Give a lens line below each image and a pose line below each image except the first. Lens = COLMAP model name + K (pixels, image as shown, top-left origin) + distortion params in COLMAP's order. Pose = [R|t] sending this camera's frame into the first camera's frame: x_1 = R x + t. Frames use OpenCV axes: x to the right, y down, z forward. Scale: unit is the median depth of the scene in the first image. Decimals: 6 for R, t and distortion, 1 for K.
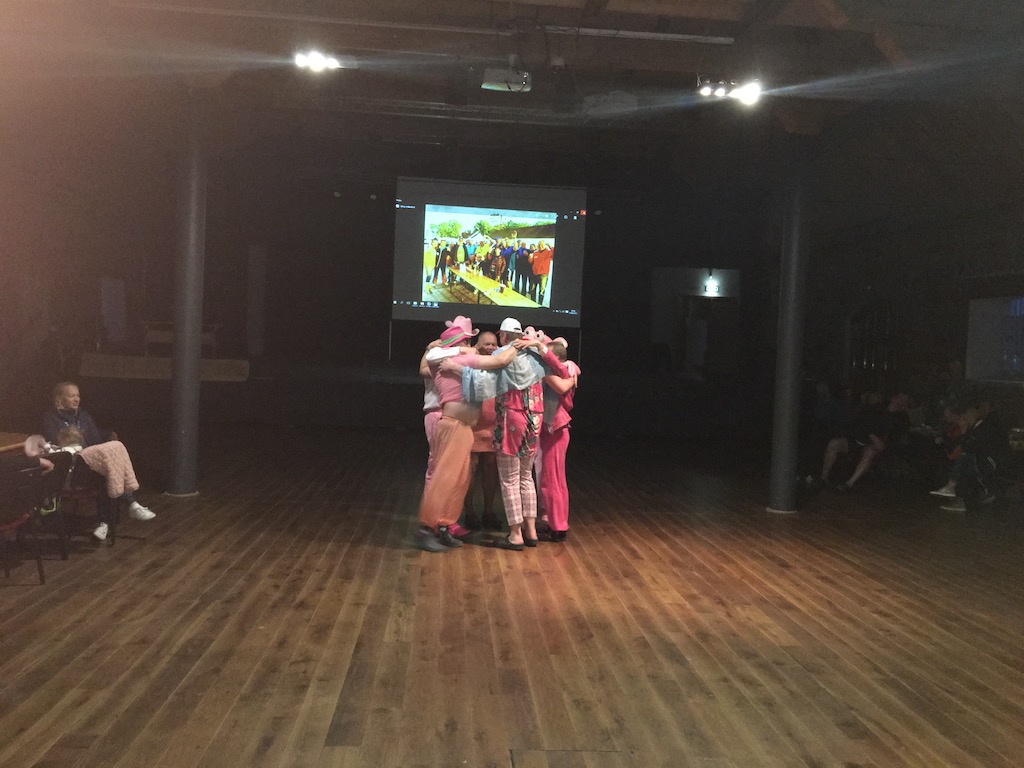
lens RADIAL K [[853.4, 0, 505.4], [0, 853.4, 367.7], [0, 0, 1]] dist [0.083126, -0.144829]
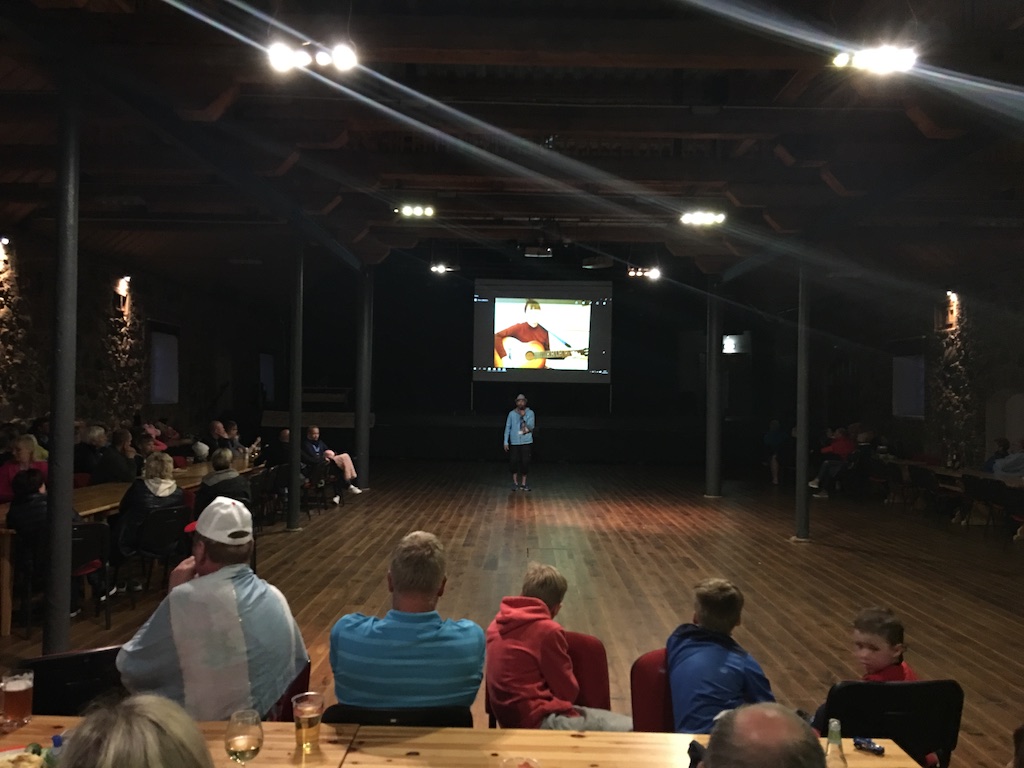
lens RADIAL K [[853.4, 0, 505.4], [0, 853.4, 367.7], [0, 0, 1]] dist [0.083126, -0.144829]
pose [[0.995977, -0.026358, -0.085650, 0.100506], [0.021475, 0.998118, -0.057440, 0.007265], [0.087003, 0.055370, 0.994668, -0.966265]]
